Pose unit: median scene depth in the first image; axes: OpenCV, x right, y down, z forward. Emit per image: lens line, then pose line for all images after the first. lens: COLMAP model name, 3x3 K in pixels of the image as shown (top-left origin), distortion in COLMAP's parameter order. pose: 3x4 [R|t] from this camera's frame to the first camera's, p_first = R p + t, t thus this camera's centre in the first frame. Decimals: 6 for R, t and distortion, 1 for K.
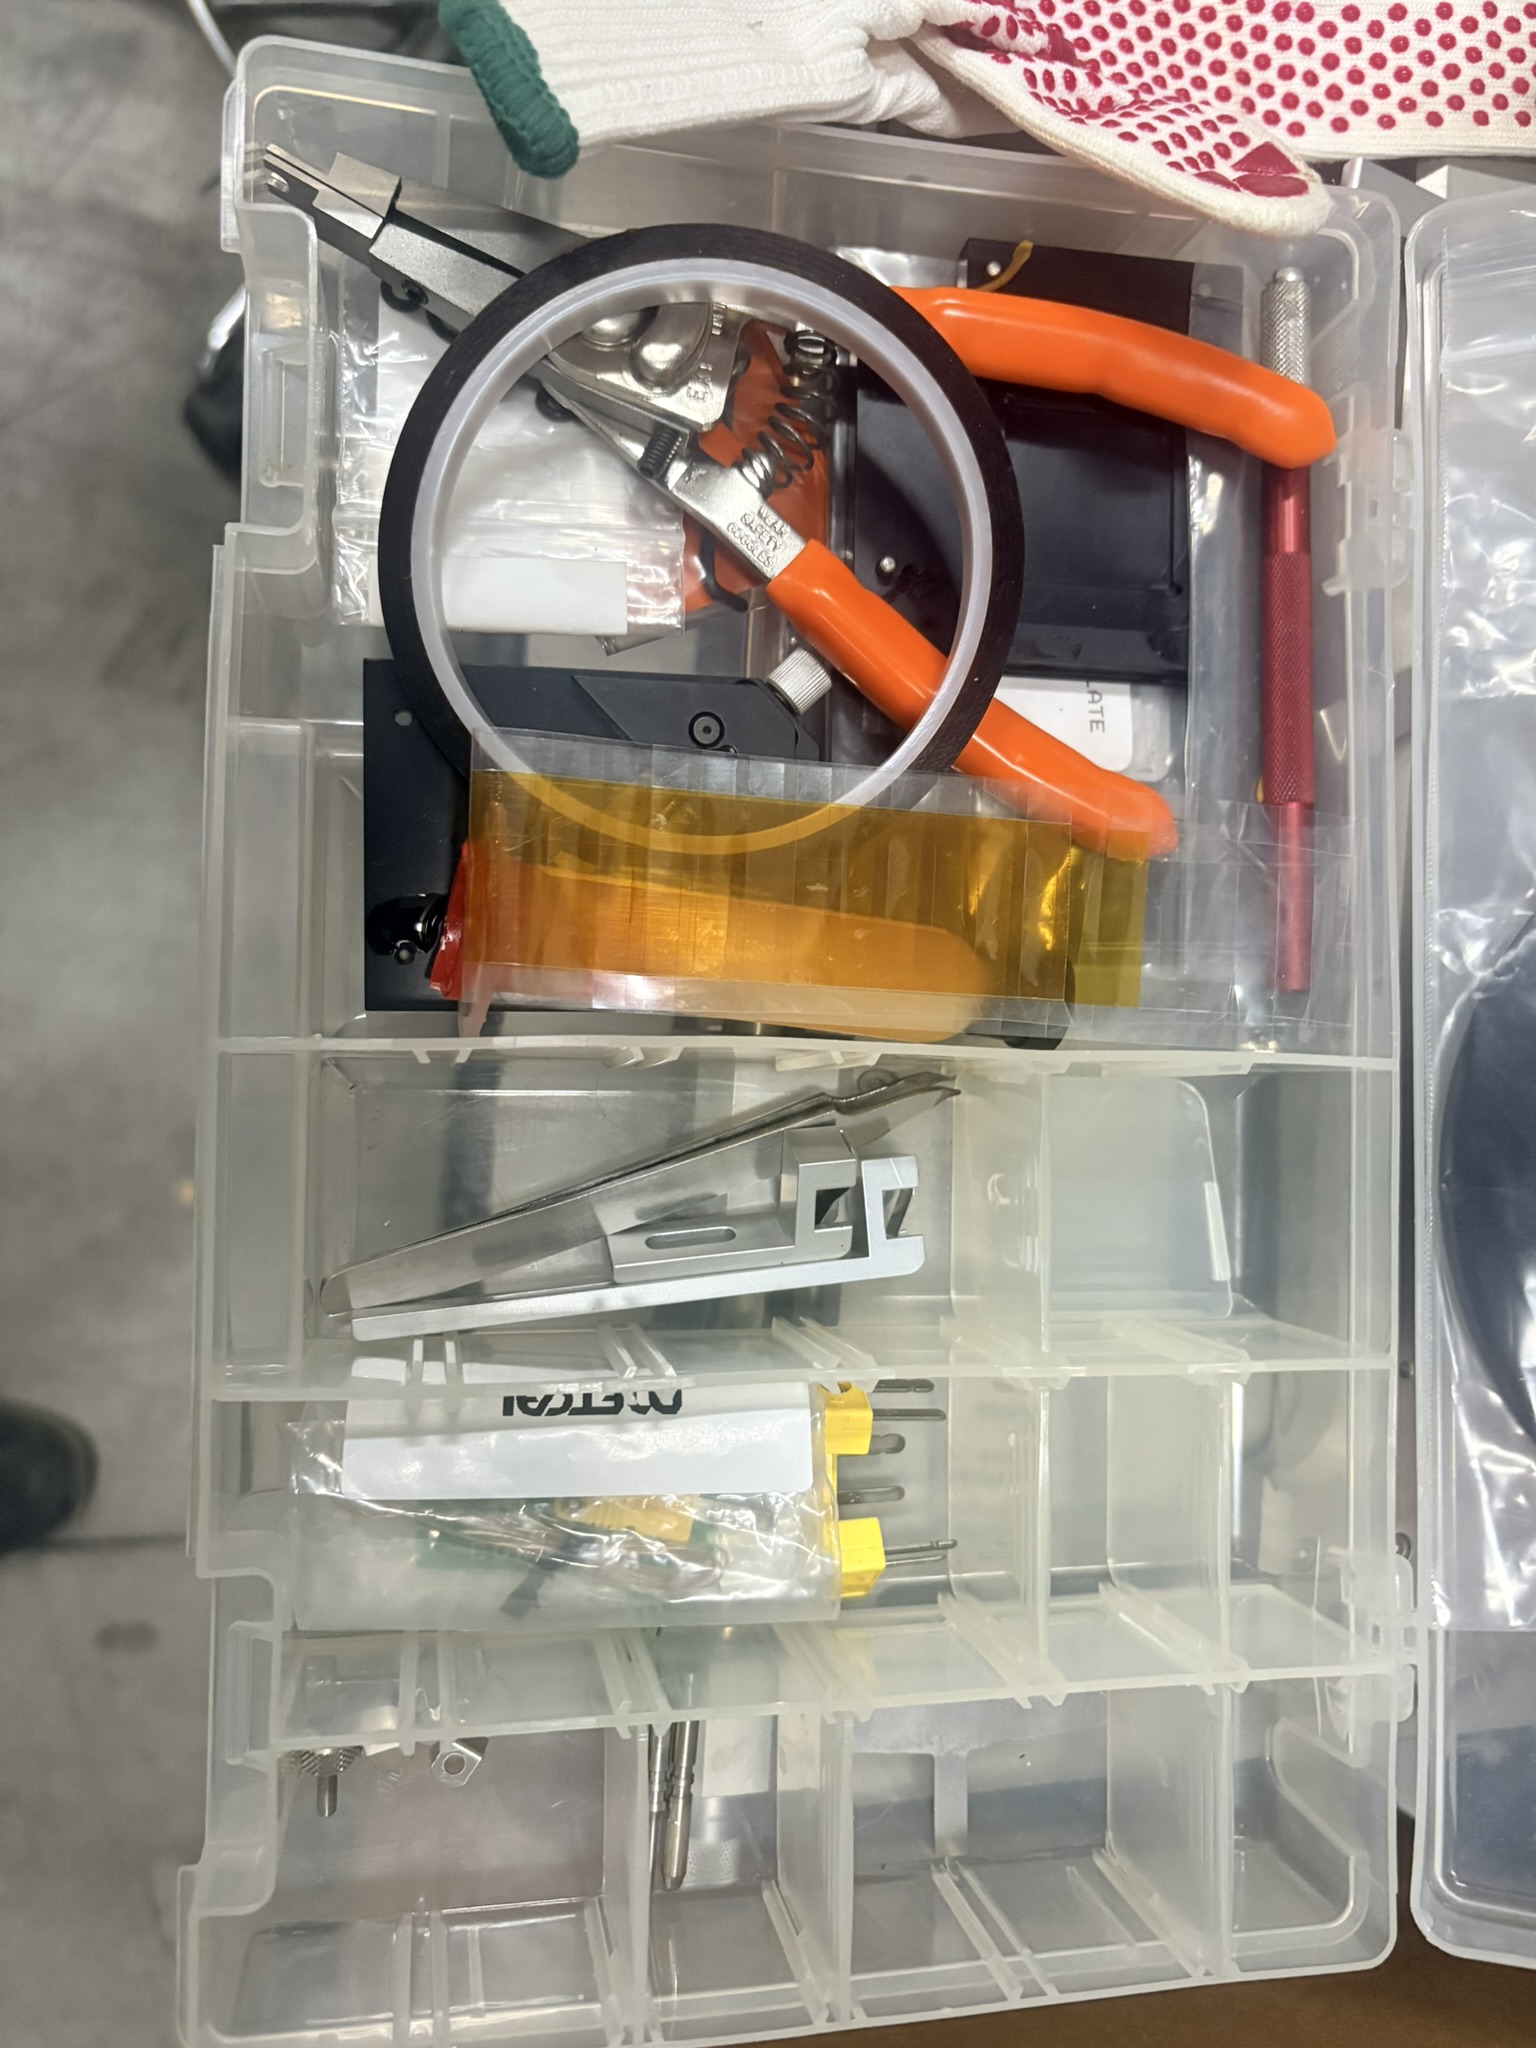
lens RADIAL K [[1584.9, 0, 795.1], [0, 1584.9, 1019.5], [0, 0, 1]] dist [0.067284, -0.138179]
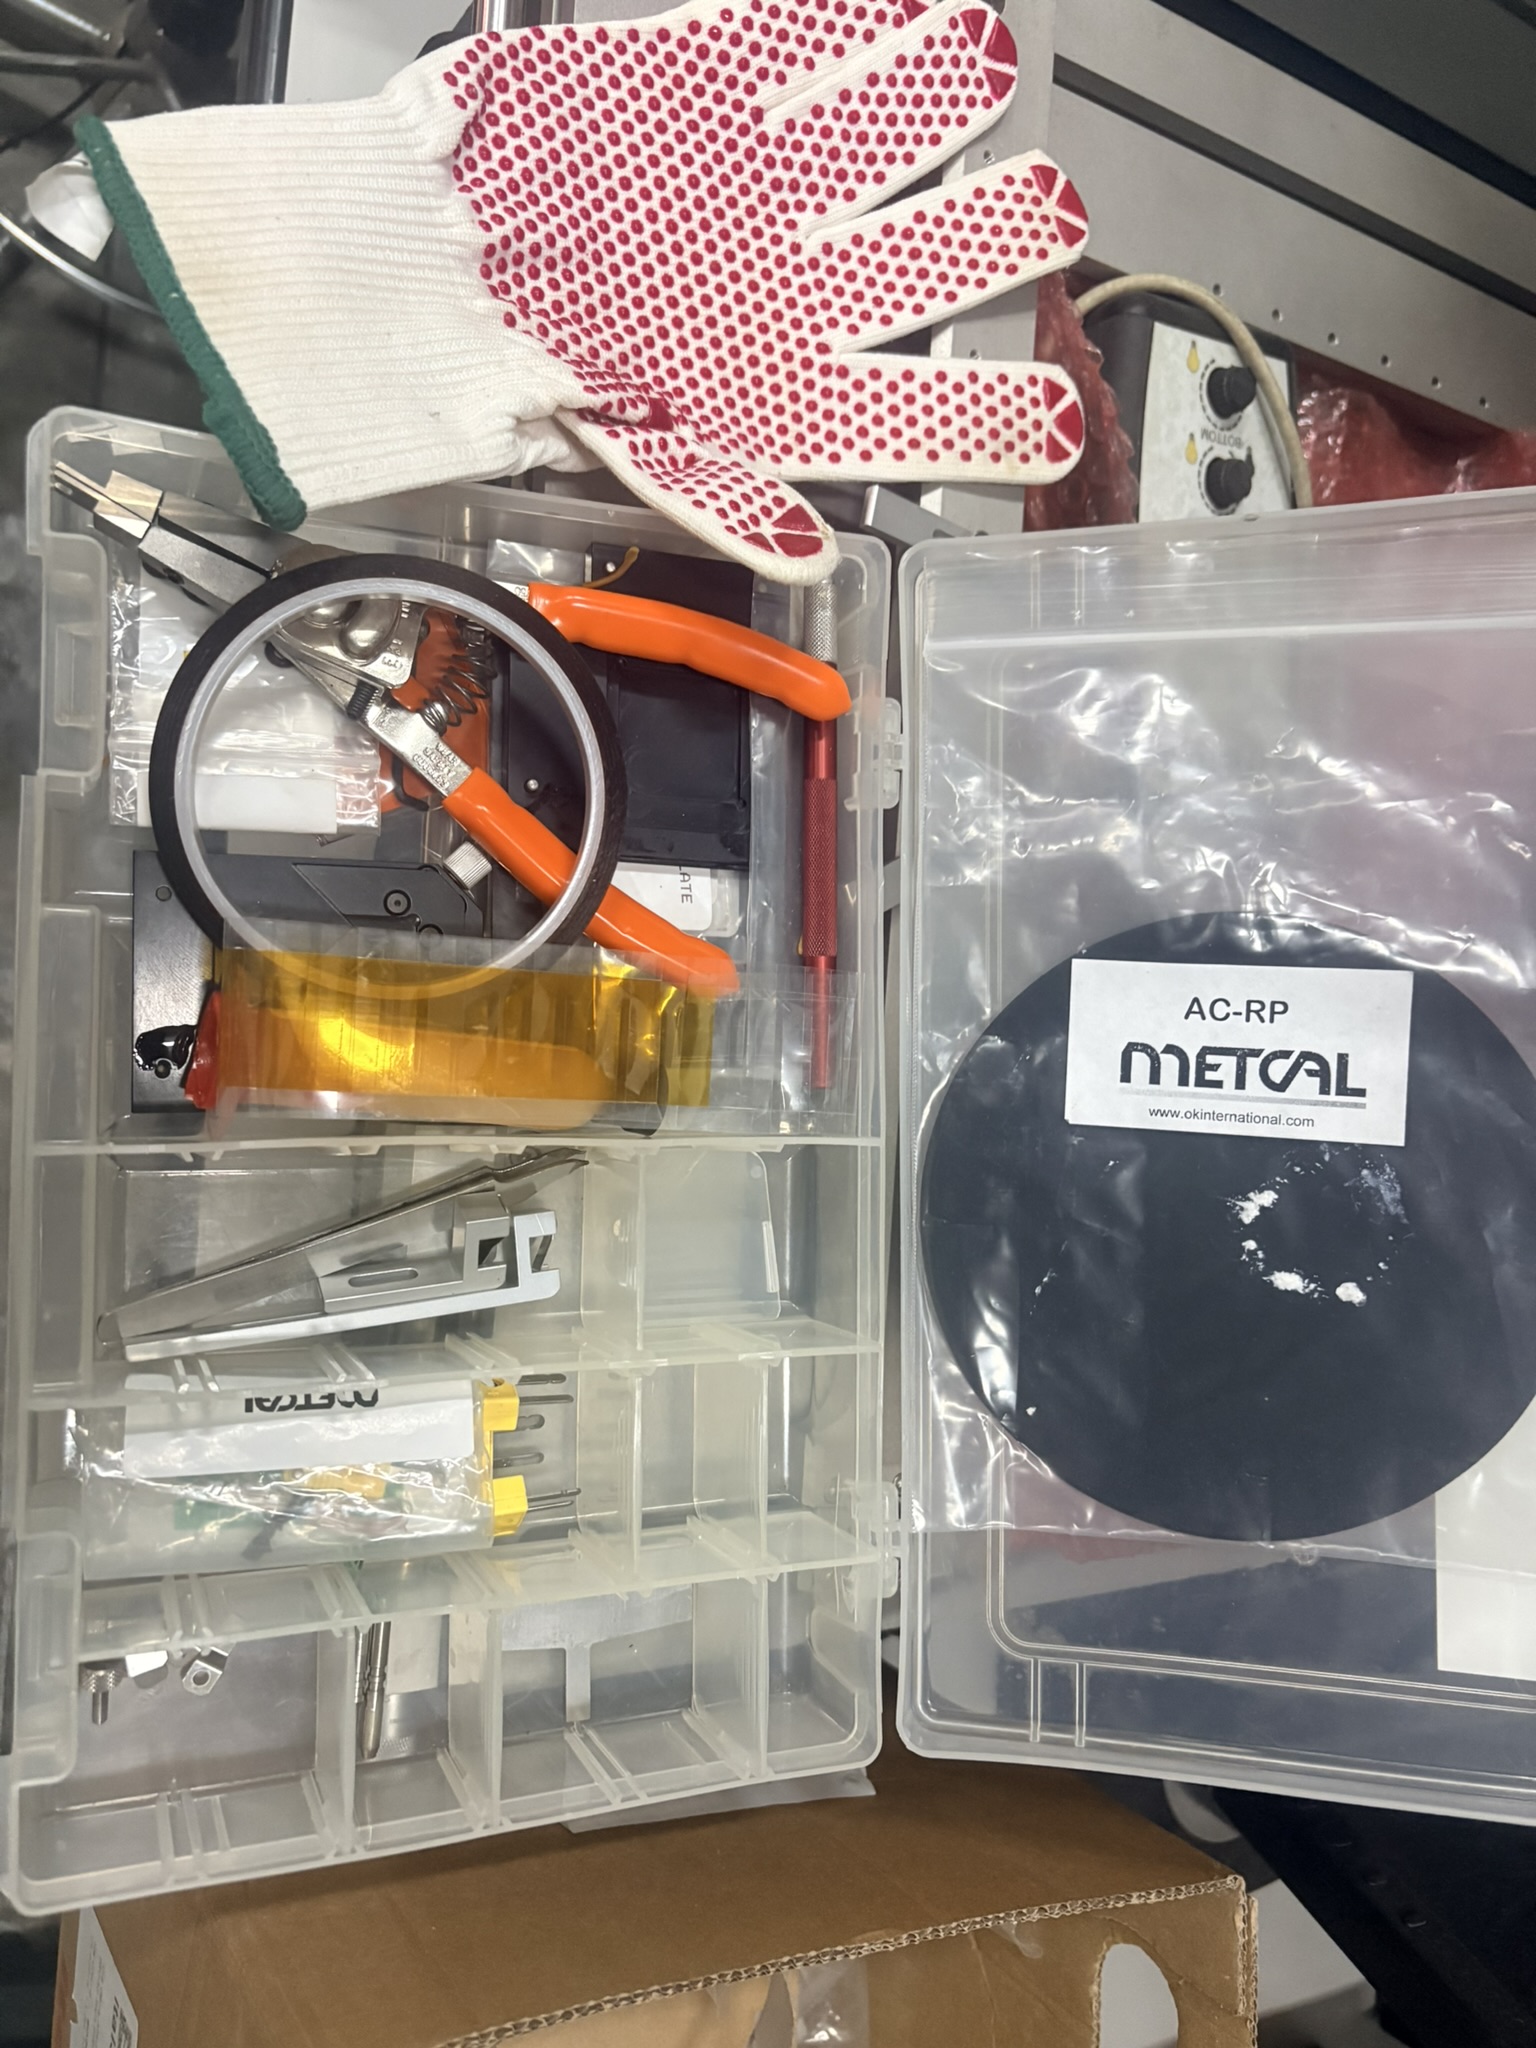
lens RADIAL K [[1584.9, 0, 795.1], [0, 1584.9, 1019.5], [0, 0, 1]] dist [0.067284, -0.138179]
pose [[0.979565, 0.001253, 0.201126, 0.004031], [0.000484, 0.999963, -0.008587, -0.070826], [-0.201129, 0.008509, 0.979528, -0.403129]]
